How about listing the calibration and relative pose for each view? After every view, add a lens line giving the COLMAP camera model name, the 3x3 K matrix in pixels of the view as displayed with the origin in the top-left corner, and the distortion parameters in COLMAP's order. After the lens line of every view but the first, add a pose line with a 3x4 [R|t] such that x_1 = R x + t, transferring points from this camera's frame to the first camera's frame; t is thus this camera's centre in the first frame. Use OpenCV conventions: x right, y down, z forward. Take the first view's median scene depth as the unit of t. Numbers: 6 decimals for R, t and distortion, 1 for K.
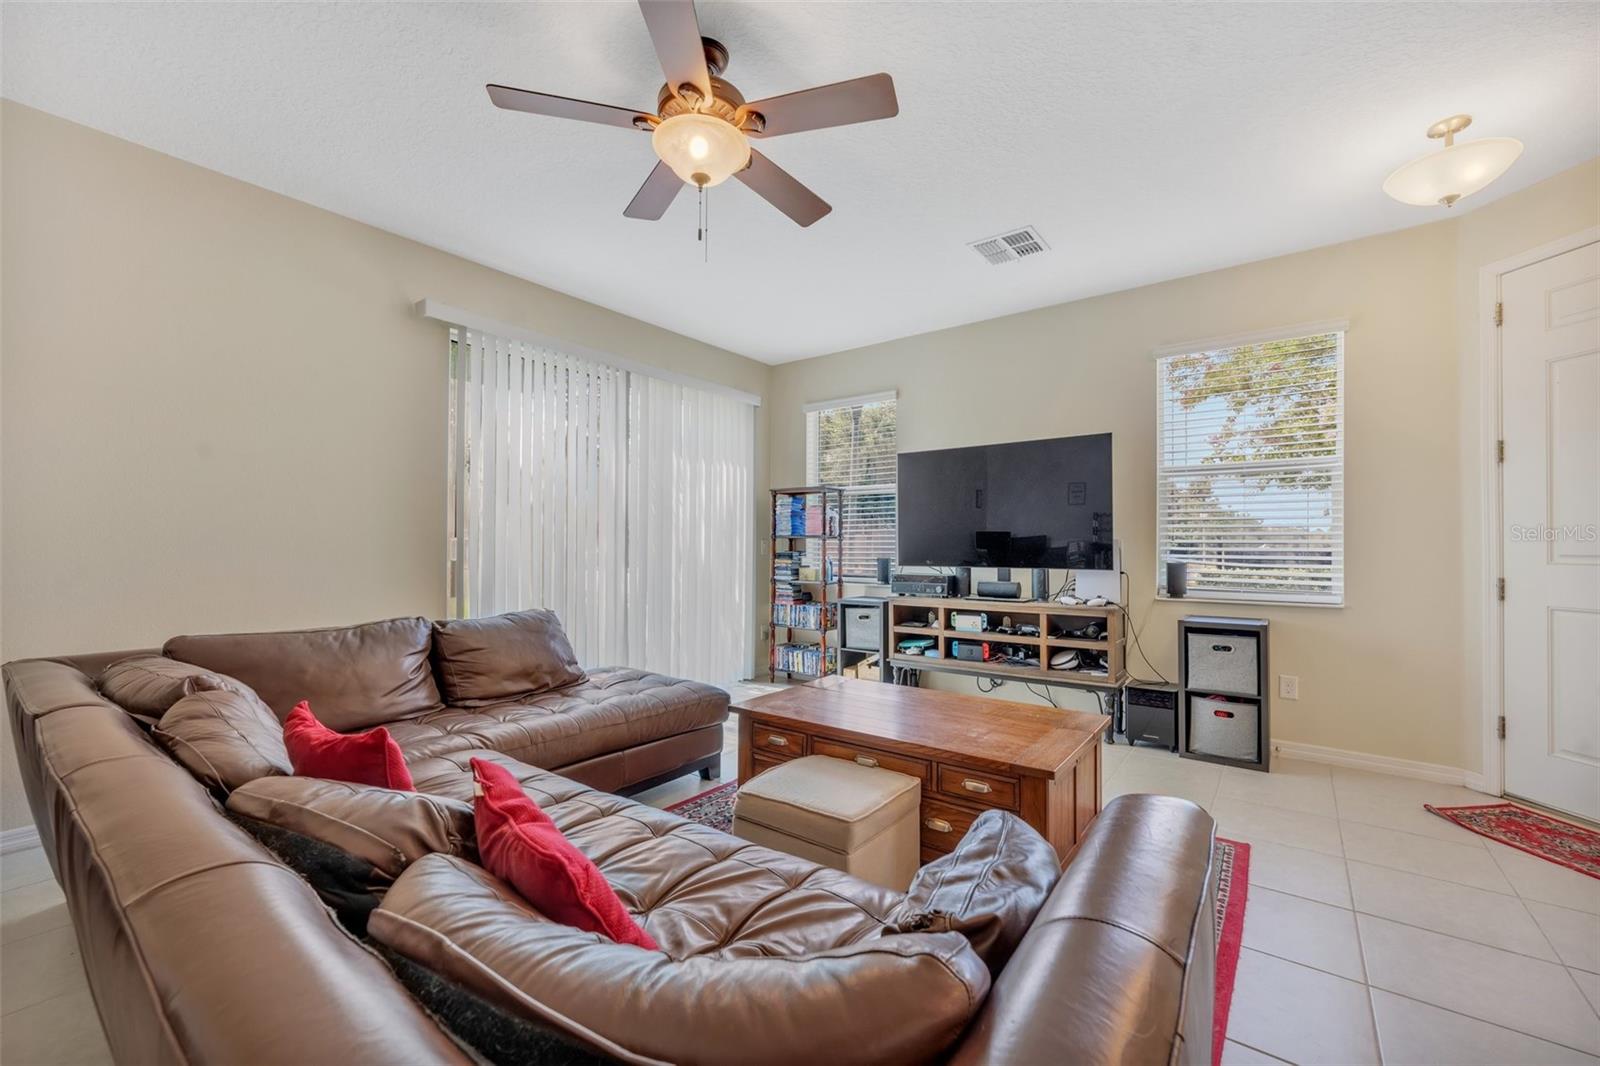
lens RADIAL K [[645.4, 0, 804.1], [0, 645.4, 537.1], [0, 0, 1]] dist [0.002063, 0.000137]
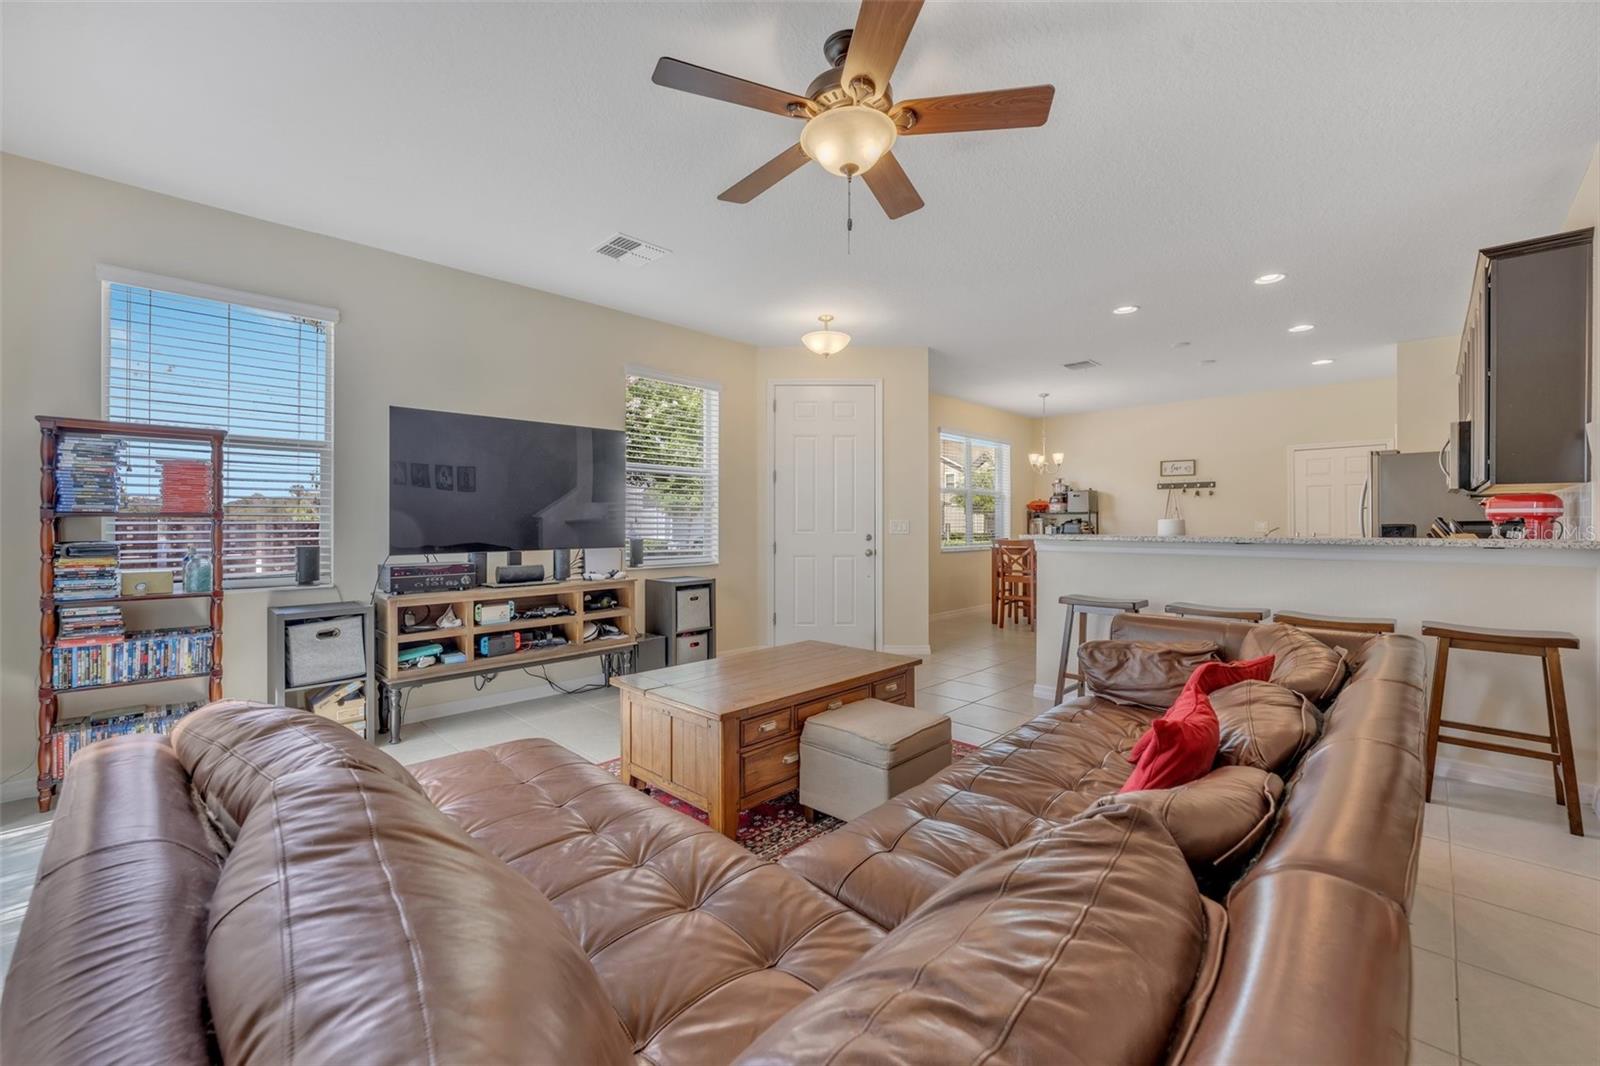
lens RADIAL K [[645.4, 0, 804.1], [0, 645.4, 537.1], [0, 0, 1]] dist [0.002063, 0.000137]
pose [[0.122637, -0.020770, 0.992234, -0.578279], [-0.008175, 0.999726, 0.021938, 0.002387], [-0.992418, -0.010802, 0.122434, 0.459548]]
